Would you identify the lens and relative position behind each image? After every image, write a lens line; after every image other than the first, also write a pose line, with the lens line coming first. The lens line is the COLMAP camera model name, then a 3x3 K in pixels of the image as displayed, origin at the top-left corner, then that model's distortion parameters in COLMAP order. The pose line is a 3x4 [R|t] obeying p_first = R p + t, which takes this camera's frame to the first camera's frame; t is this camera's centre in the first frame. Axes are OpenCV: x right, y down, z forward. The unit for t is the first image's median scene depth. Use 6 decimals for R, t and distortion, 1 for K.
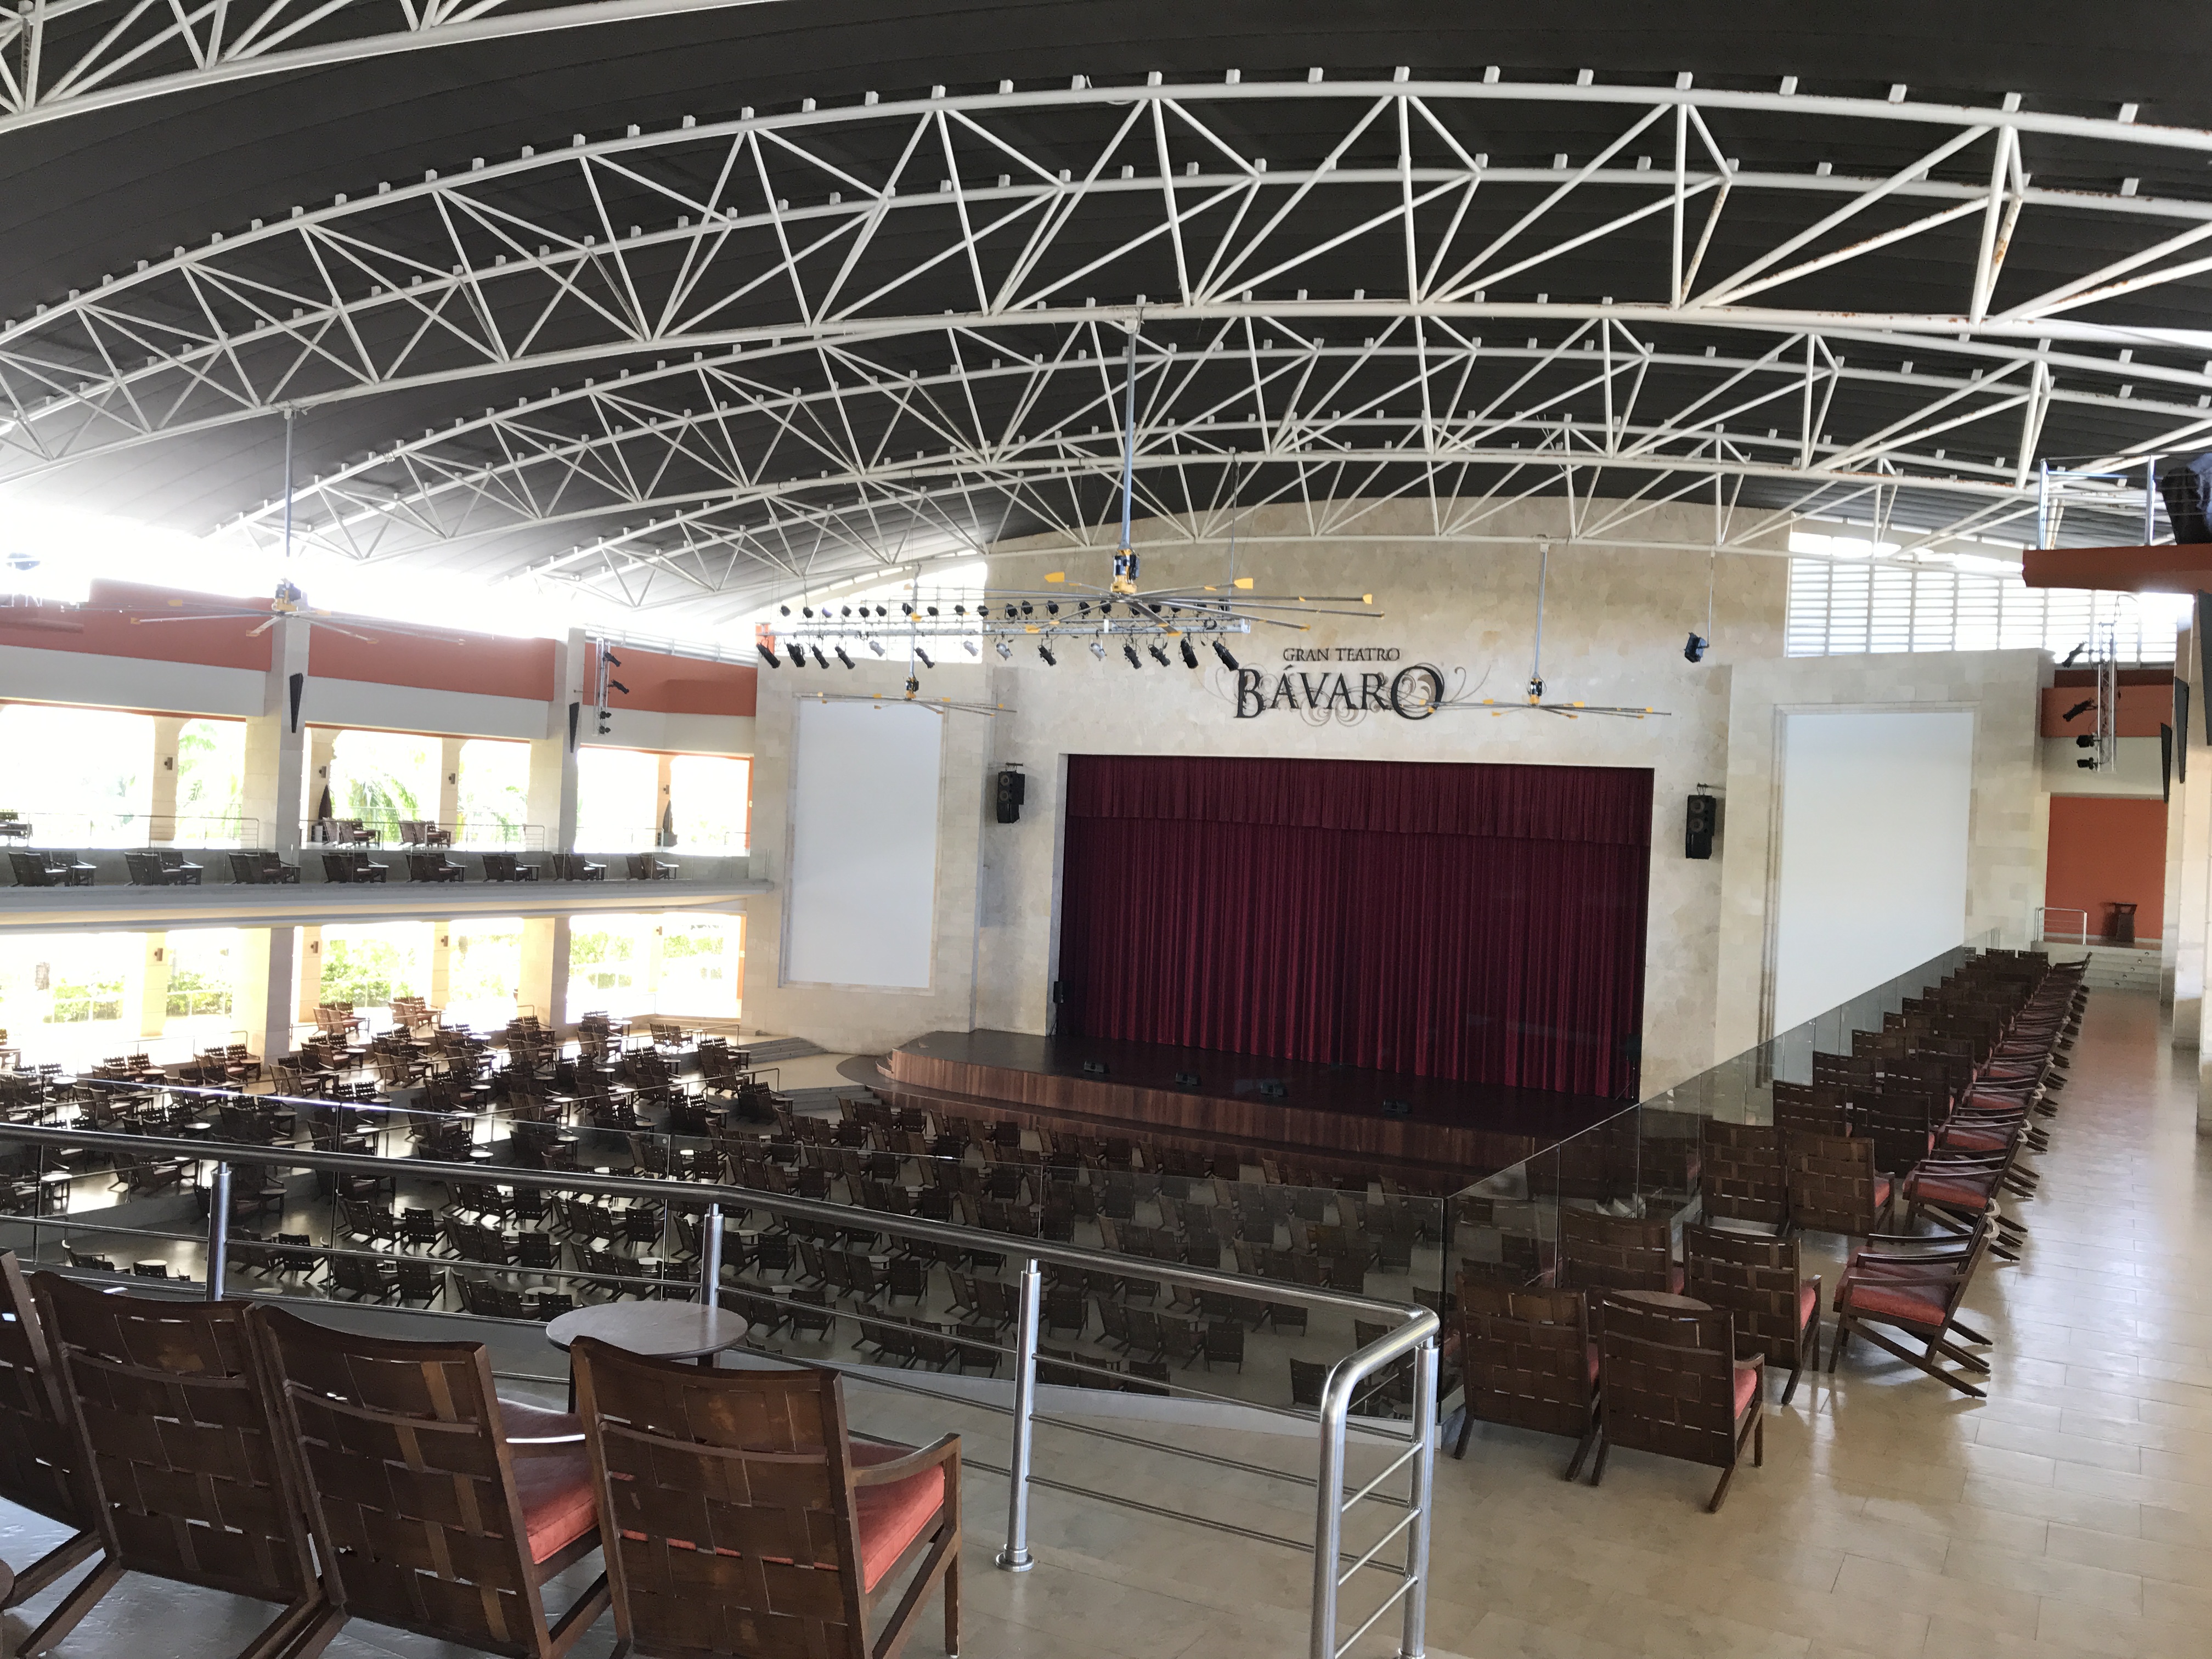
lens RADIAL K [[1810.4, 0, 1103.5], [0, 1810.4, 810.0], [0, 0, 1]] dist [0.050517, -0.063511]
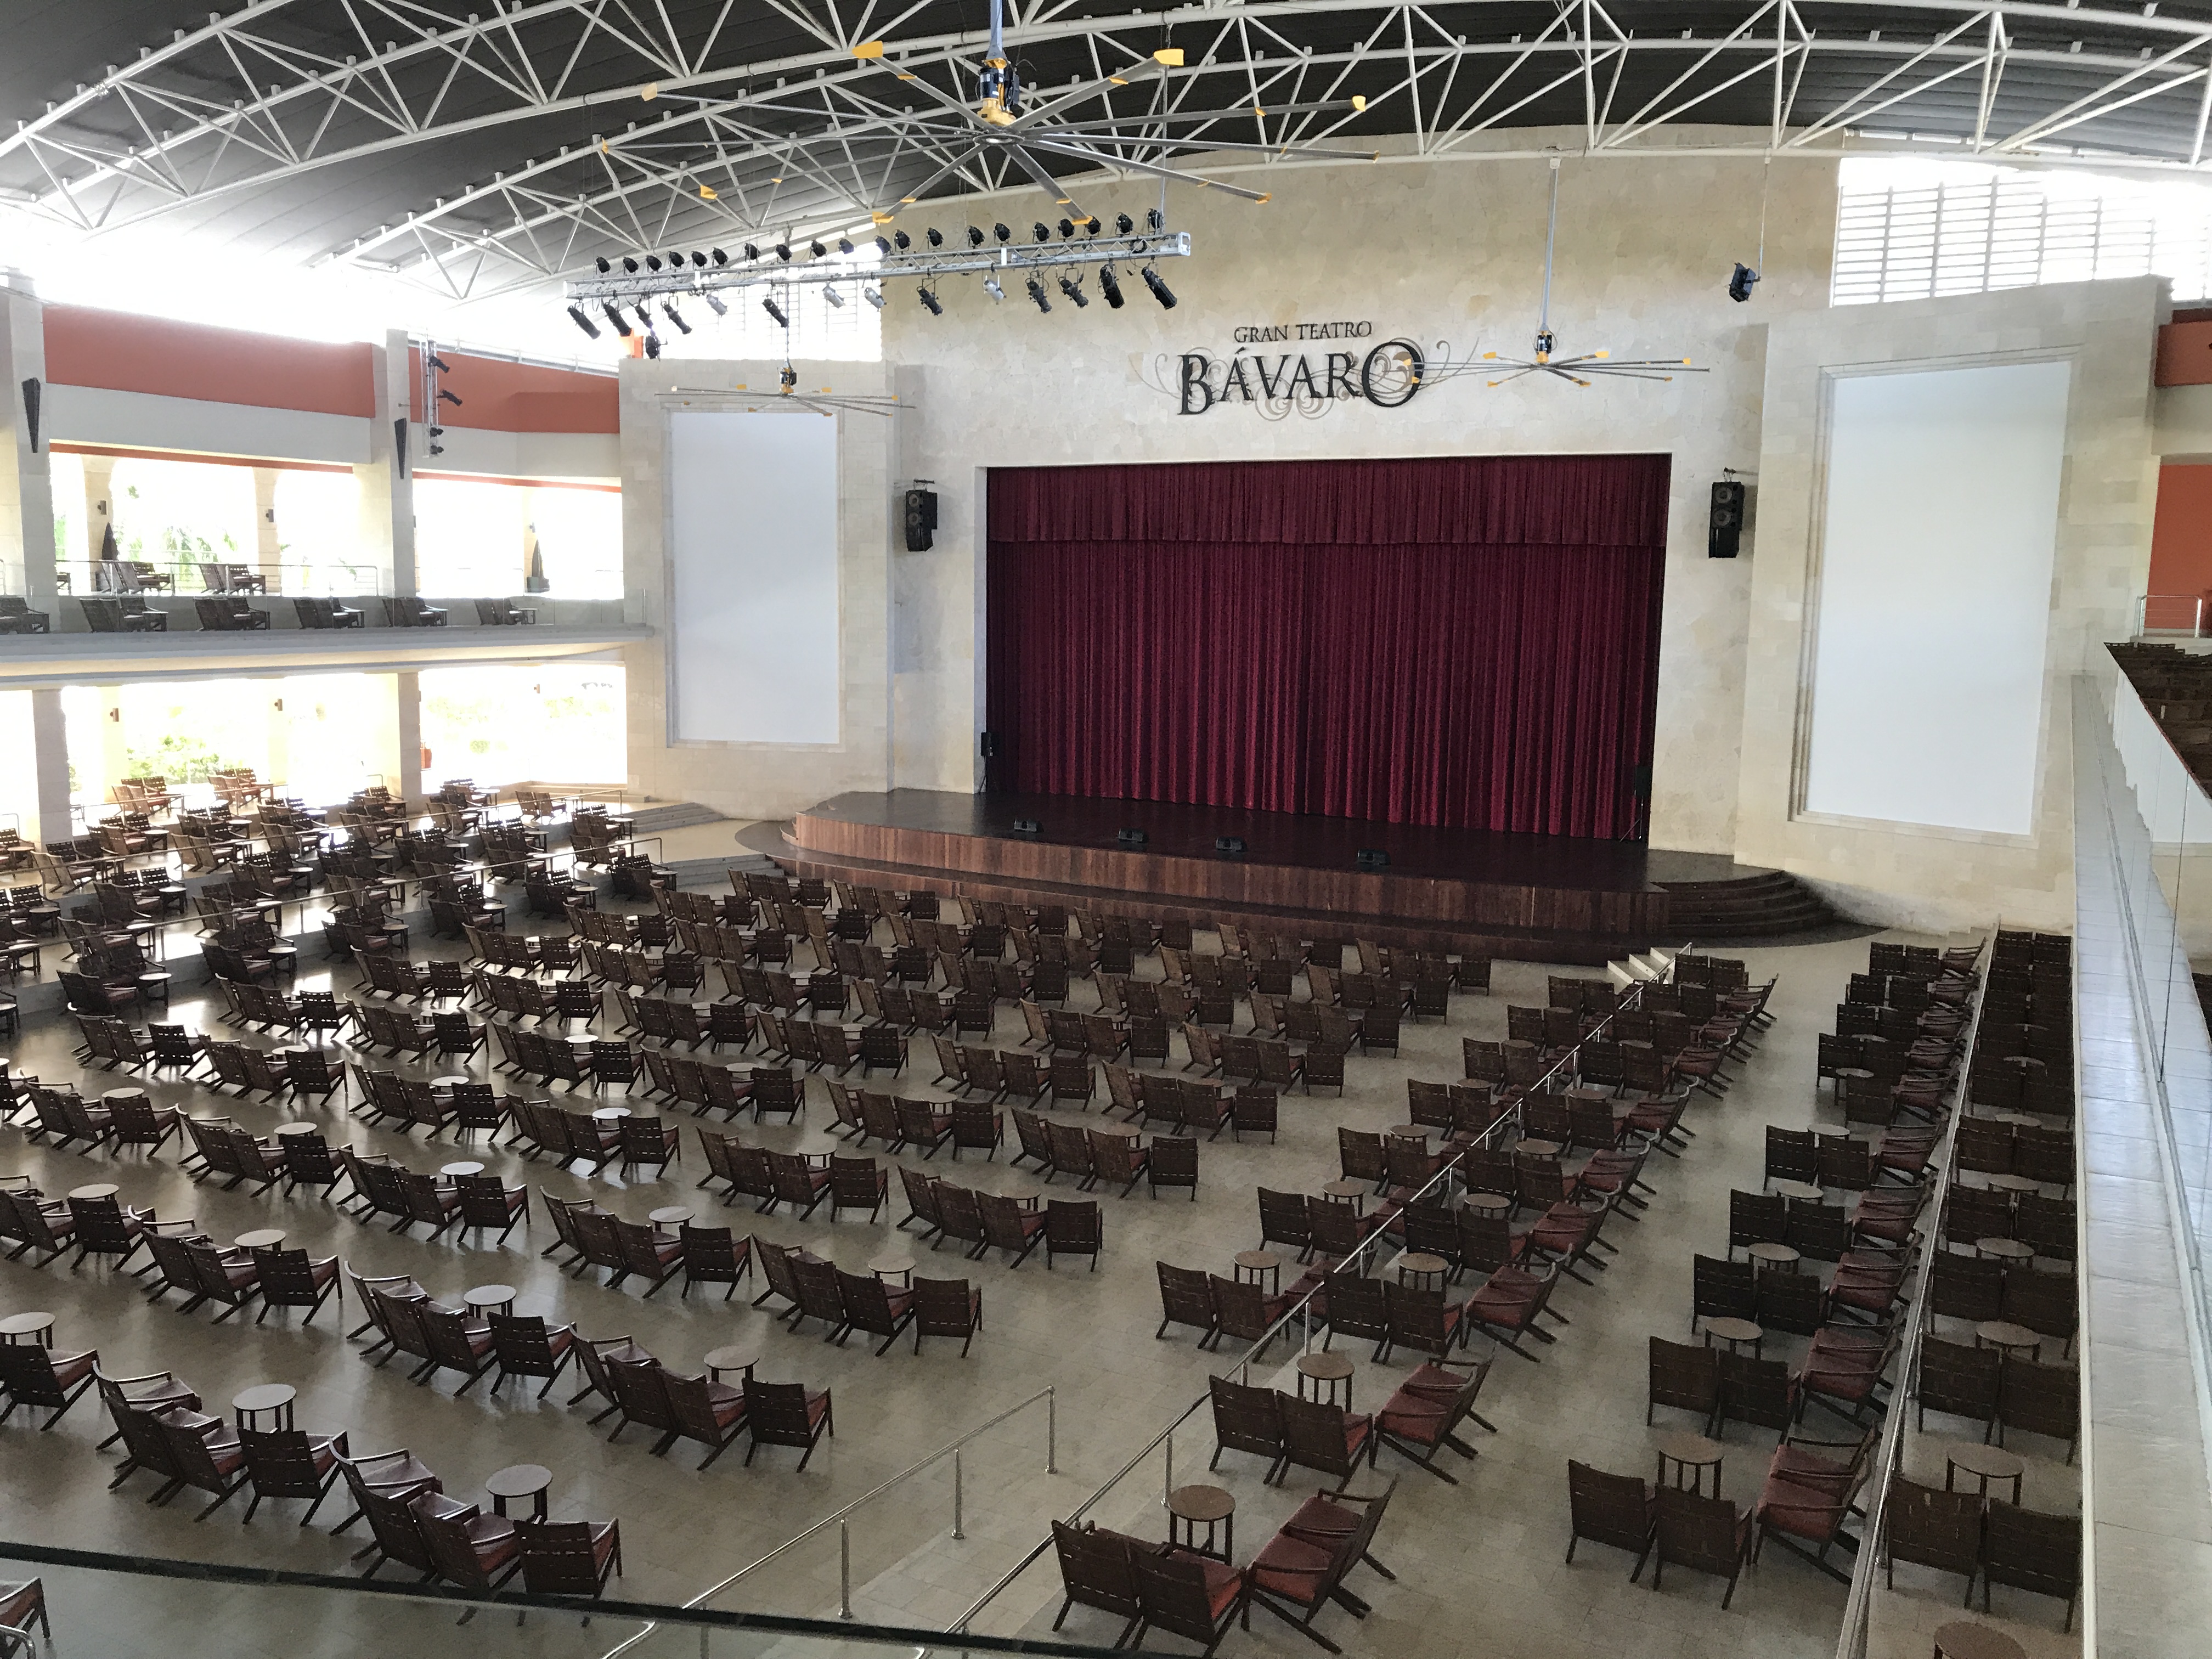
lens RADIAL K [[1810.4, 0, 1107.6], [0, 1810.4, 841.4], [0, 0, 1]] dist [0.050517, -0.063511]
pose [[0.999186, -0.032941, 0.023306, 0.013891], [0.029120, 0.988459, 0.148664, 0.021599], [-0.027934, -0.147864, 0.988613, 0.139279]]
